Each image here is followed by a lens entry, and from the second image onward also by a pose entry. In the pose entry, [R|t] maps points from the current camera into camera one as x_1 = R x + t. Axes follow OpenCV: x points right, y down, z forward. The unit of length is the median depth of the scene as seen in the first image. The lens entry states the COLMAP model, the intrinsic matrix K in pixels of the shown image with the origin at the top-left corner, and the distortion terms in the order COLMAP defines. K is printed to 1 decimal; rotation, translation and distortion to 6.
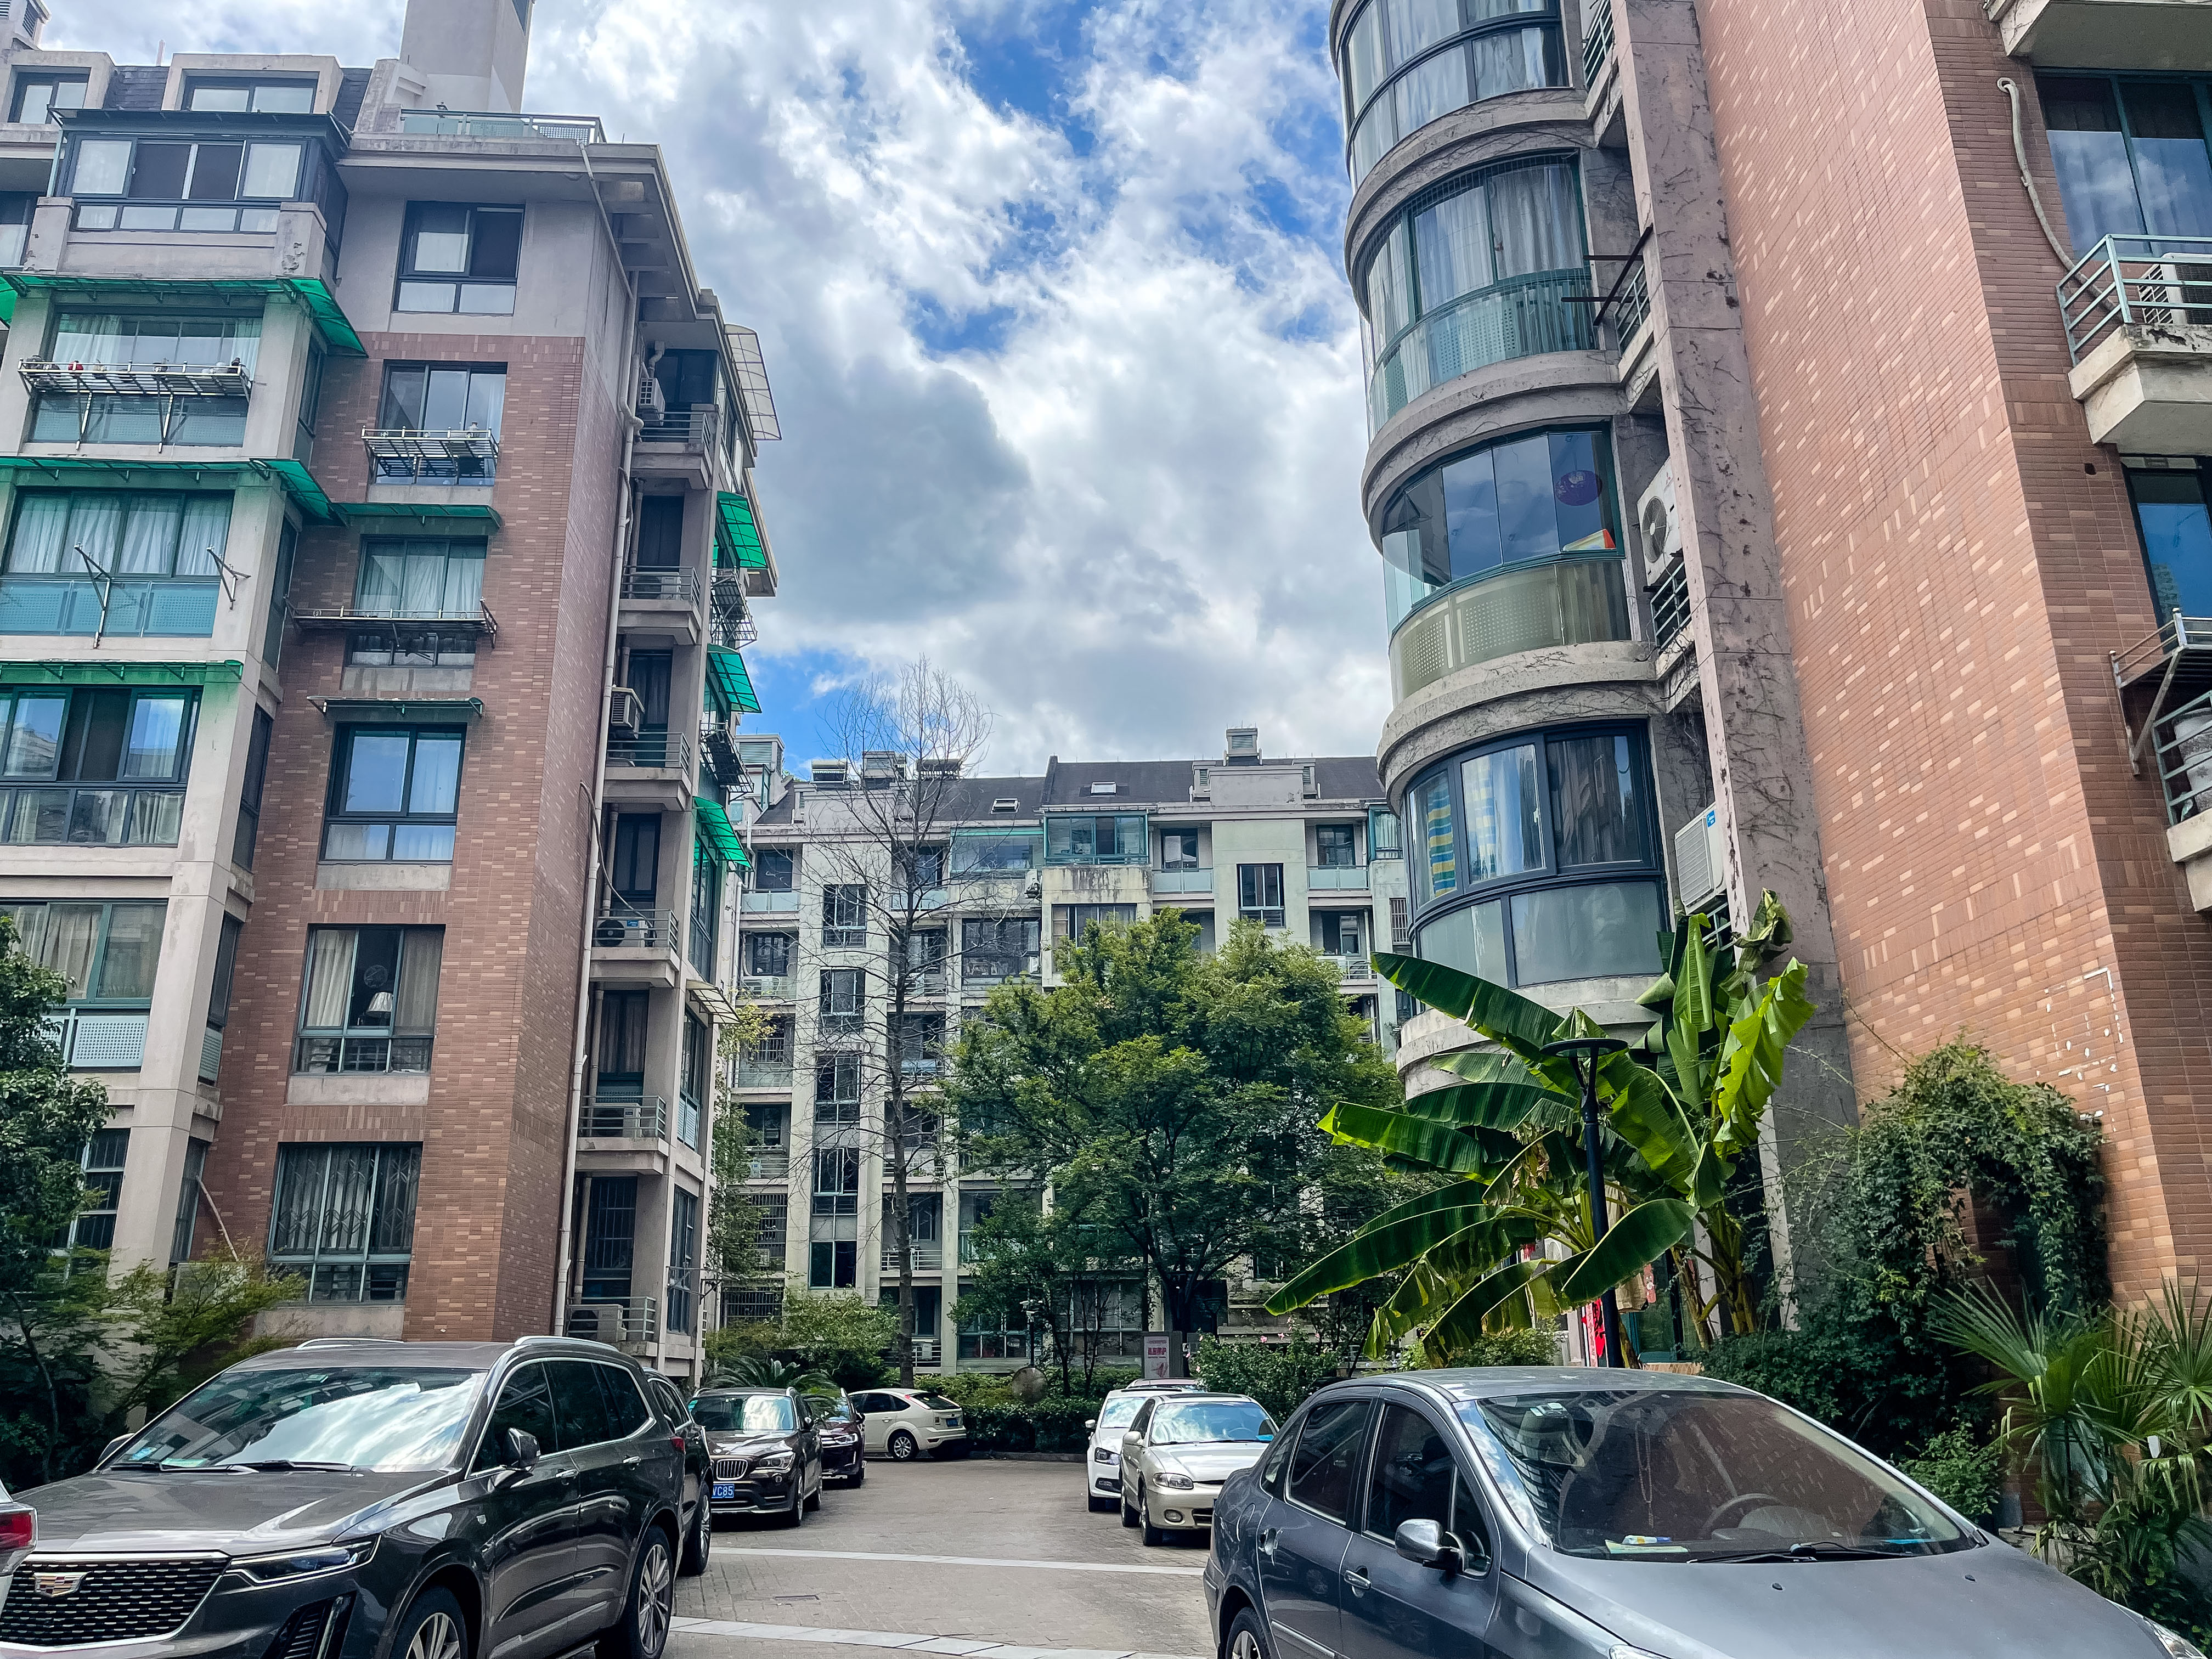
lens RADIAL K [[1708.4, 0, 1106.6], [0, 1708.4, 831.5], [0, 0, 1]] dist [-0.026241, 0.034645]
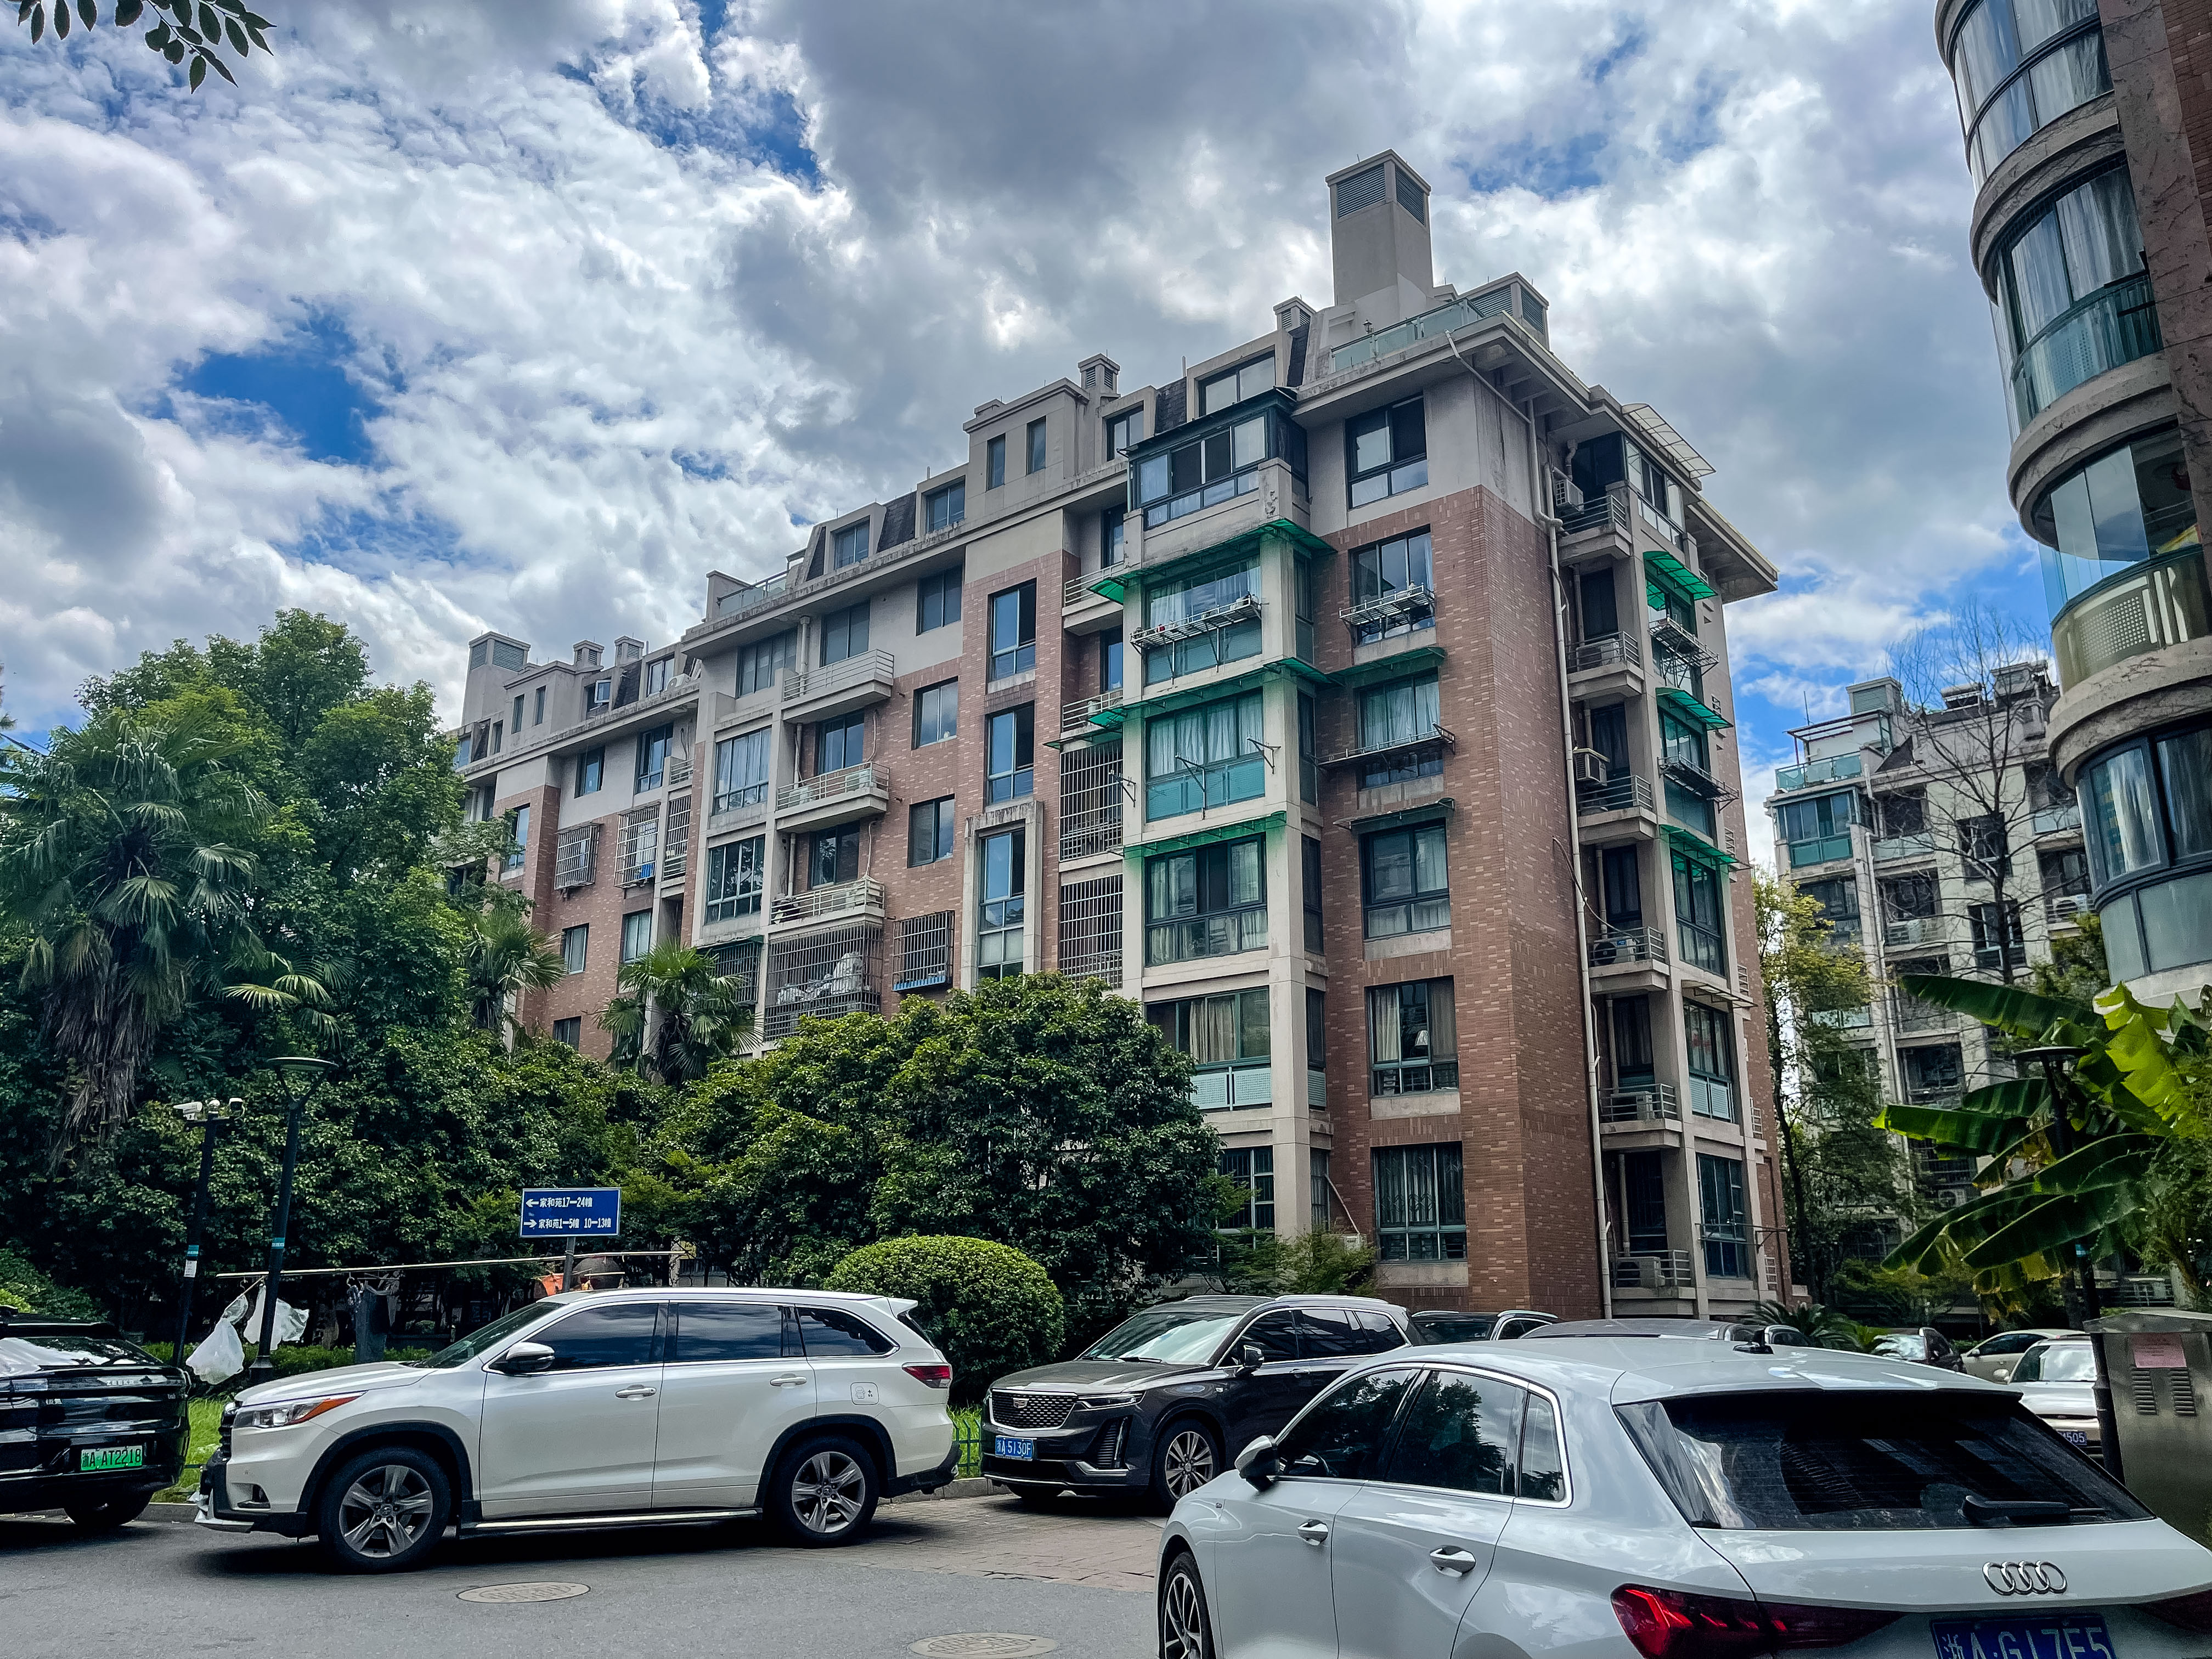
lens RADIAL K [[1708.4, 0, 1109.0], [0, 1708.4, 827.1], [0, 0, 1]] dist [-0.026241, 0.034645]
pose [[0.737105, -0.176868, -0.652223, 0.280599], [0.198064, 0.979301, -0.041723, -0.052183], [0.646102, -0.098428, 0.756878, -0.152448]]
